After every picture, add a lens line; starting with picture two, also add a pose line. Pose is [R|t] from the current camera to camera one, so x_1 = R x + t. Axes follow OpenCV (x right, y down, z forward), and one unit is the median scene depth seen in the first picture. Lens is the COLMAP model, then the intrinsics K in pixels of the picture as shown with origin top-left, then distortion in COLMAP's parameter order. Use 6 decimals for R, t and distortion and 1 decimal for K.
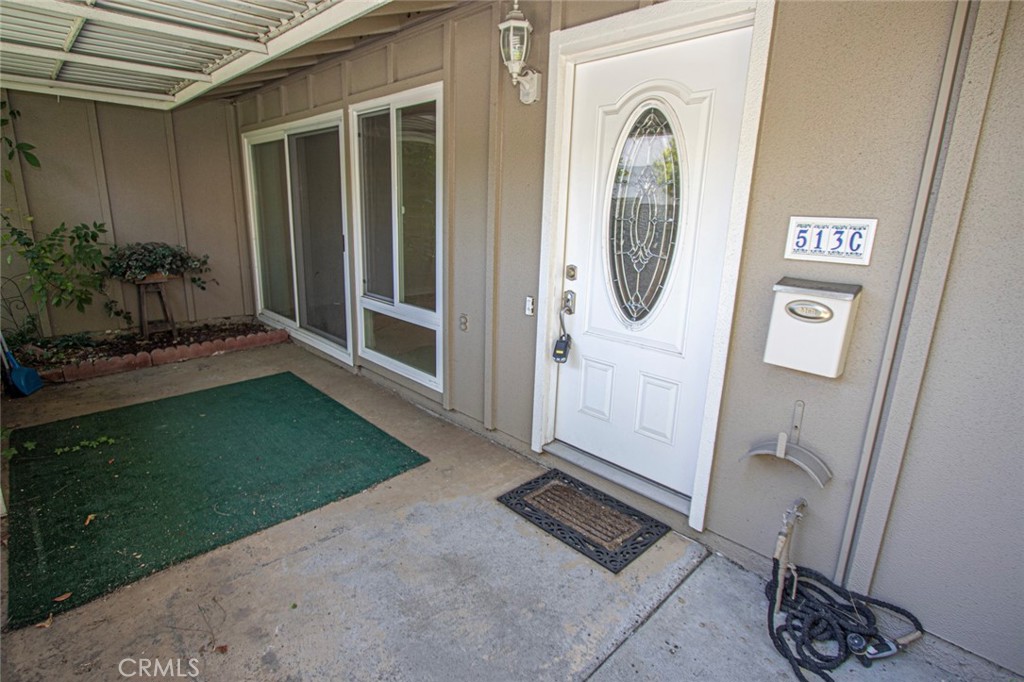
lens RADIAL K [[502.4, 0, 520.1], [0, 502.4, 334.4], [0, 0, 1]] dist [-0.005158, -0.000516]
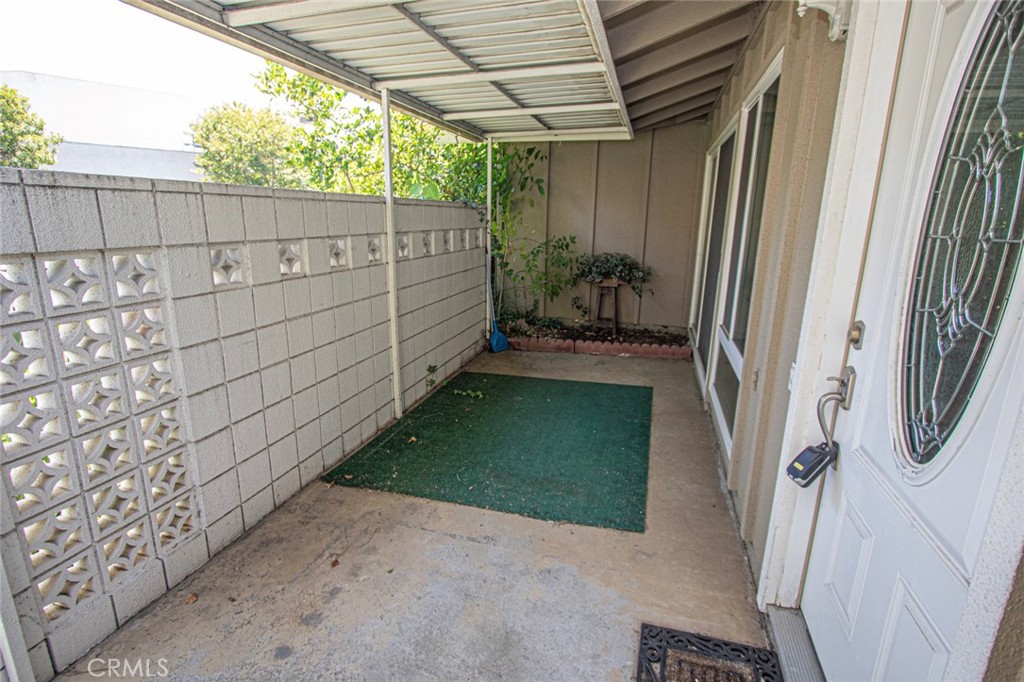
lens RADIAL K [[502.4, 0, 520.1], [0, 502.4, 334.4], [0, 0, 1]] dist [-0.005158, -0.000516]
pose [[0.482129, 0.180201, -0.857368, 0.302789], [-0.209557, 0.973931, 0.086859, -0.073448], [0.850669, 0.137790, 0.507322, 0.323563]]
